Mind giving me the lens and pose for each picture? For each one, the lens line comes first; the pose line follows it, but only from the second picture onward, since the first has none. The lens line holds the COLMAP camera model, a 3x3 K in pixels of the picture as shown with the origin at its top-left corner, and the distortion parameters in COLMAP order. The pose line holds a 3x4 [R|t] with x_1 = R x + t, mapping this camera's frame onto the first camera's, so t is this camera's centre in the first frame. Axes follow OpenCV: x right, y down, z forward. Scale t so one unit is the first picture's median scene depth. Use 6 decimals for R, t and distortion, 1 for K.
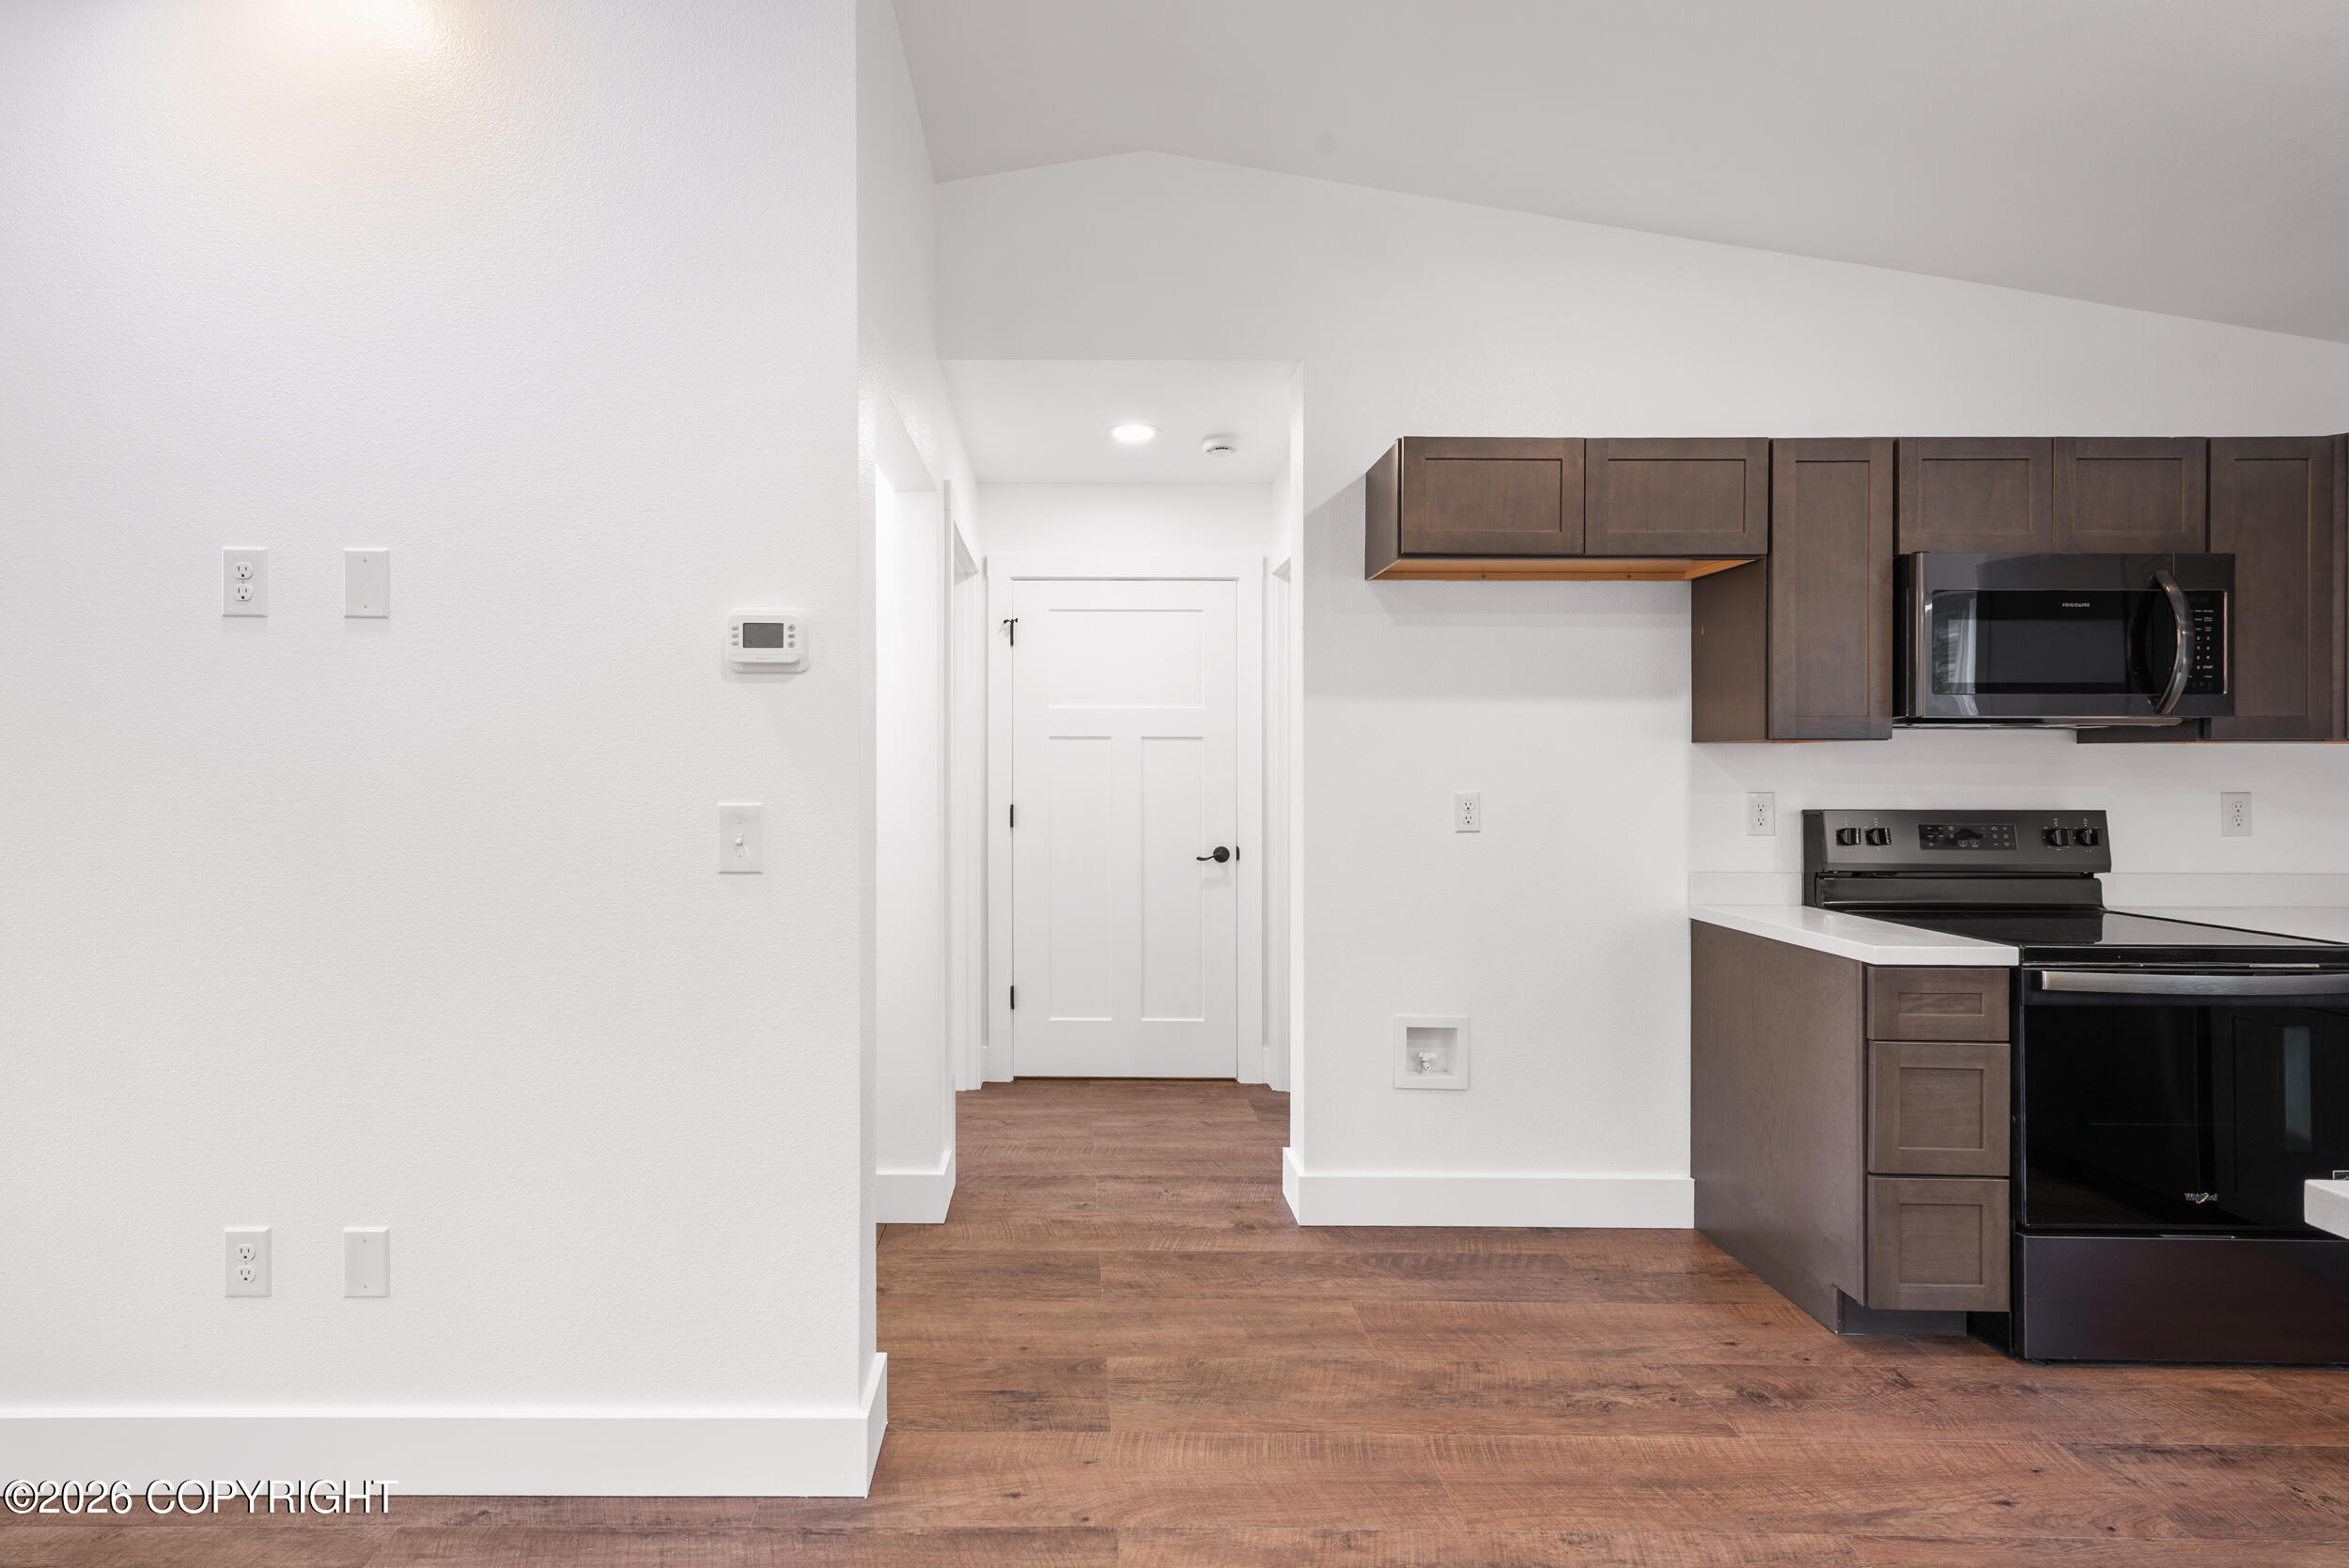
lens RADIAL K [[938.9, 0, 1155.2], [0, 938.9, 774.4], [0, 0, 1]] dist [0.004431, -0.001306]
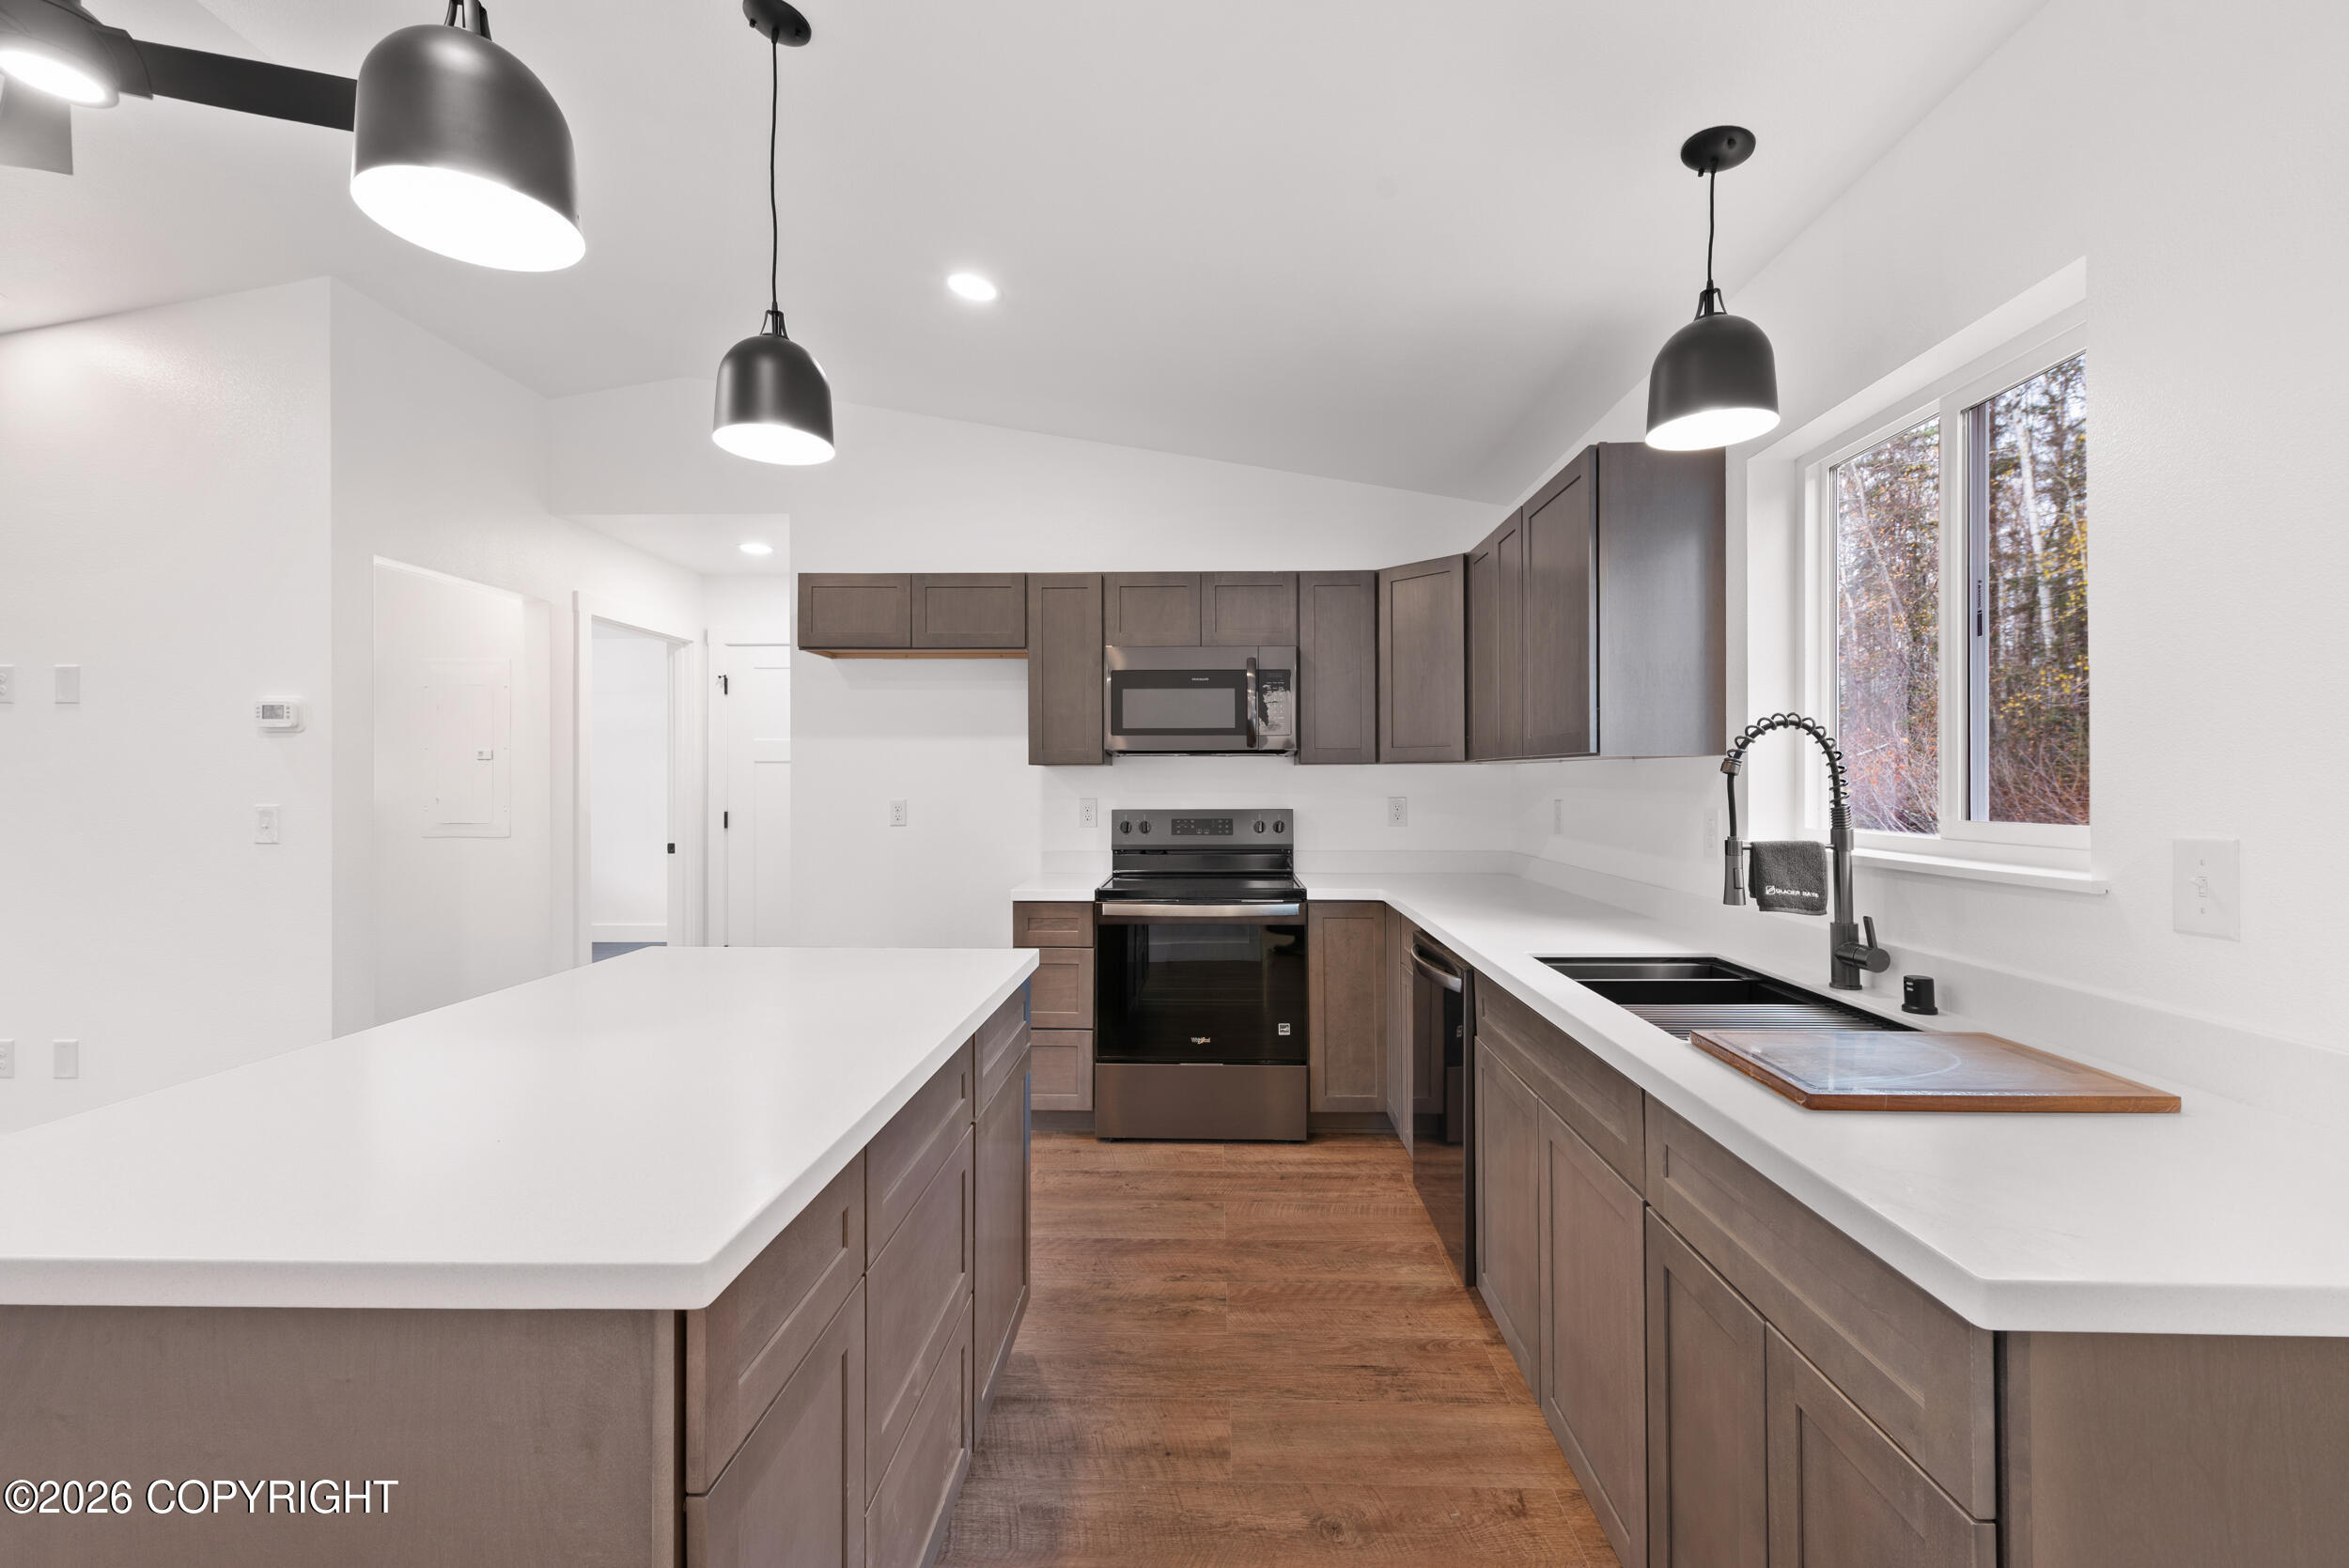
lens RADIAL K [[941.5, 0, 1189.8], [0, 941.5, 779.0], [0, 0, 1]] dist [0.015297, -0.000616]
pose [[0.999769, -0.003366, -0.021210, 0.960195], [0.003142, 0.999939, -0.010577, 0.005012], [0.021244, 0.010508, 0.999719, -0.566348]]
